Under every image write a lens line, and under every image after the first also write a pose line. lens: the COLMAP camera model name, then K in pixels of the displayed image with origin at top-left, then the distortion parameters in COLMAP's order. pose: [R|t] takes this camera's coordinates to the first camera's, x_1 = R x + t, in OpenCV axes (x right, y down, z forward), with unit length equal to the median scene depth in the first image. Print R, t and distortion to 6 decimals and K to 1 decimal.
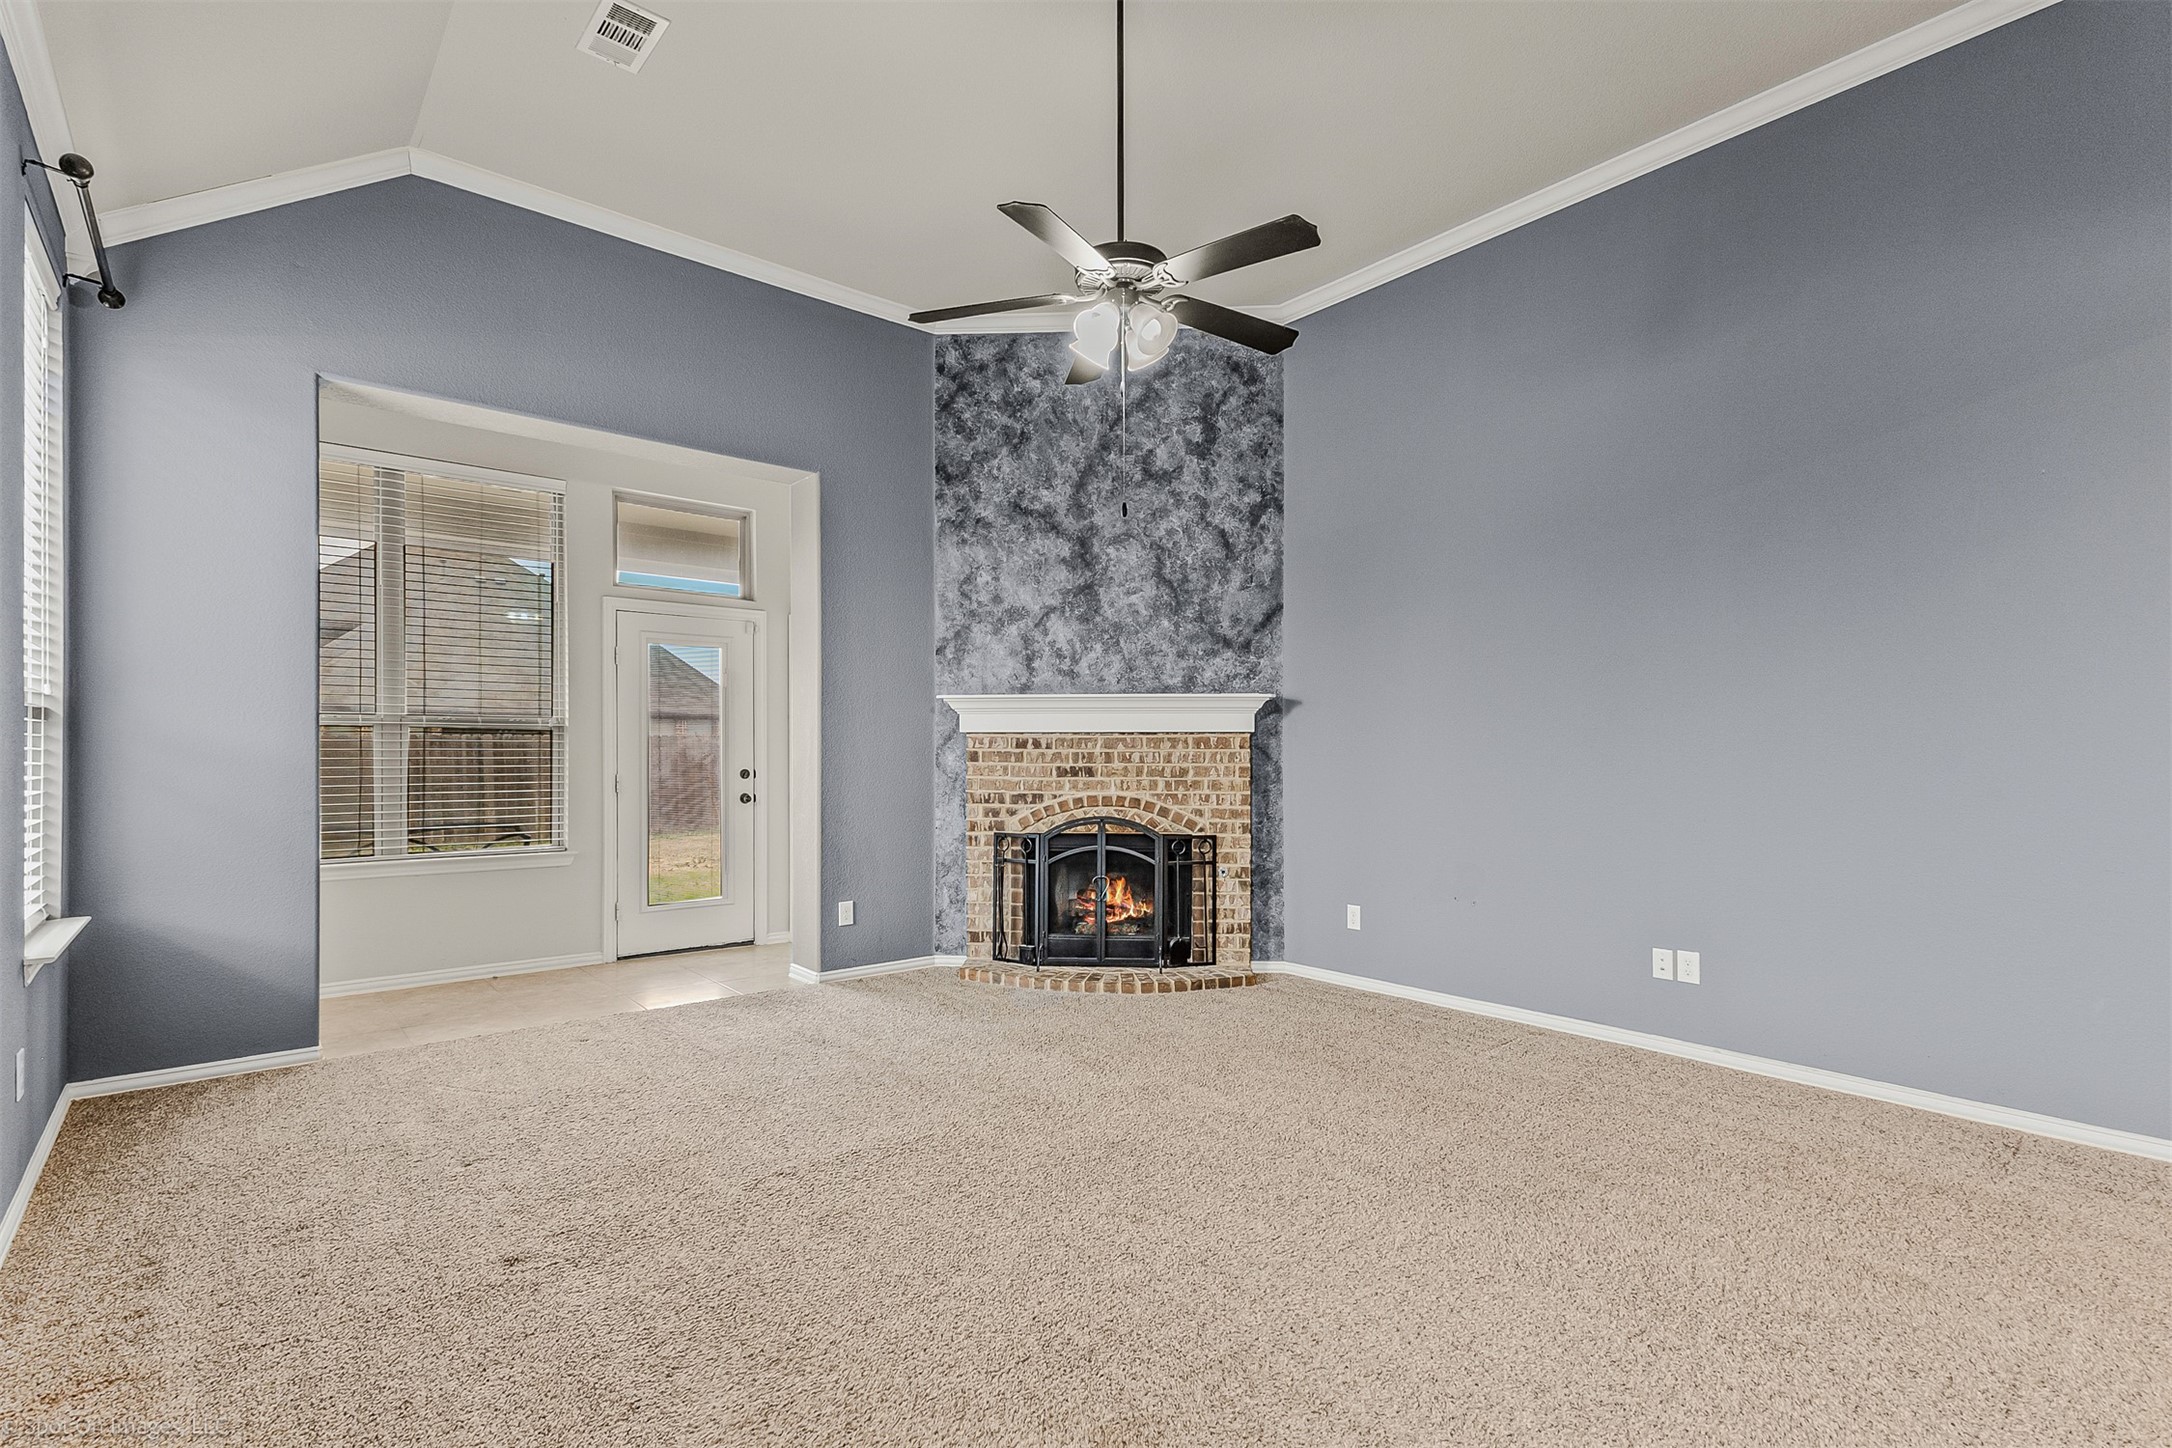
lens RADIAL K [[1004.8, 0, 1082.7], [0, 1004.8, 753.2], [0, 0, 1]] dist [0.002135, 0.000036]
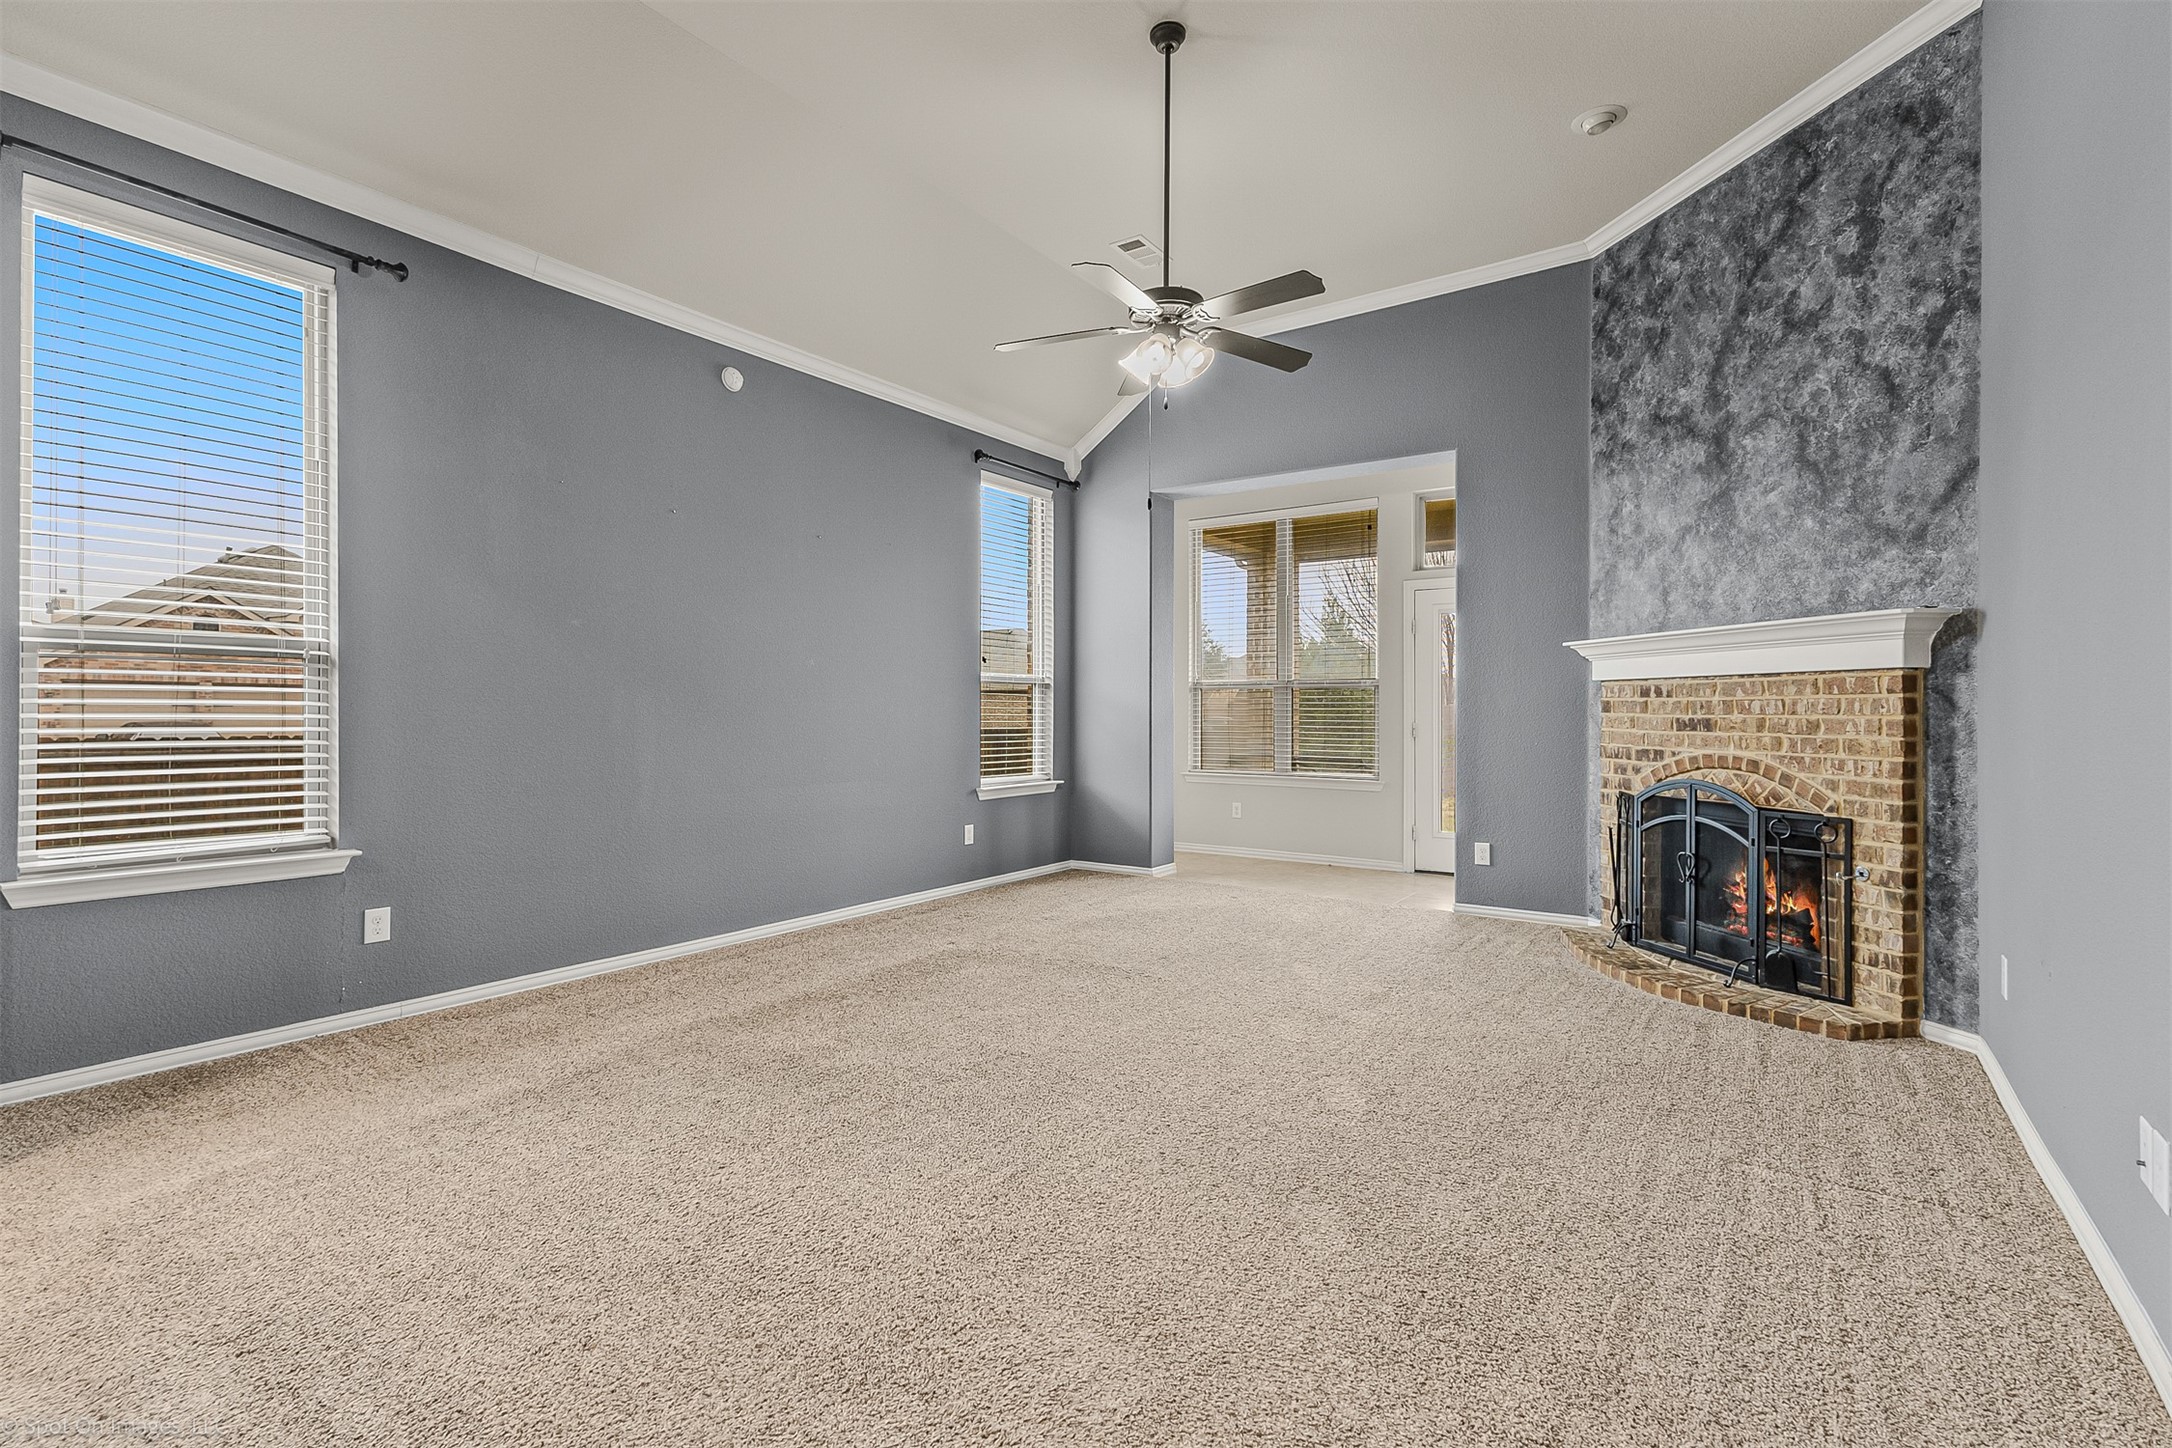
lens RADIAL K [[985.9, 0, 1086.0], [0, 985.9, 724.0], [0, 0, 1]] dist [-0.002054, -0.001119]
pose [[0.256730, 0.012948, -0.966397, 0.641806], [-0.003502, 0.999916, 0.012467, 0.009563], [0.966477, 0.000184, 0.256753, 0.312725]]
